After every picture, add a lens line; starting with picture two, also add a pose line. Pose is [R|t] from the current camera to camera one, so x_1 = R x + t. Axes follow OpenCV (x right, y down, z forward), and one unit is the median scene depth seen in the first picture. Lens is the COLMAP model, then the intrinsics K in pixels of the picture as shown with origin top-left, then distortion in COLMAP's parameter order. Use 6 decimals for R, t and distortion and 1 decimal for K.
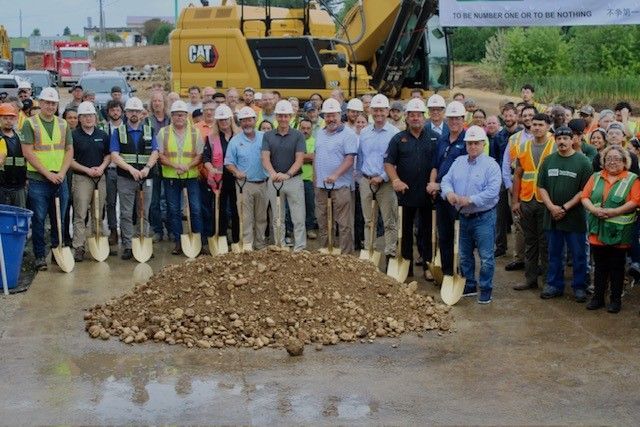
lens RADIAL K [[1060.9, 0, 323.1], [0, 1060.9, 187.2], [0, 0, 1]] dist [-0.028125, 0.124114]
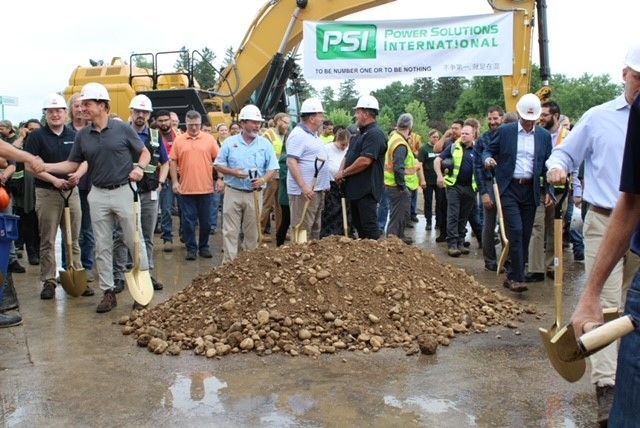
lens RADIAL K [[709.2, 0, 318.5], [0, 709.2, 232.9], [0, 0, 1]] dist [-0.063581, 0.015632]
pose [[0.957940, -0.037242, 0.284542, -0.247837], [0.039713, 0.999207, -0.002915, 0.059303], [-0.284207, 0.014093, 0.958659, 0.468069]]
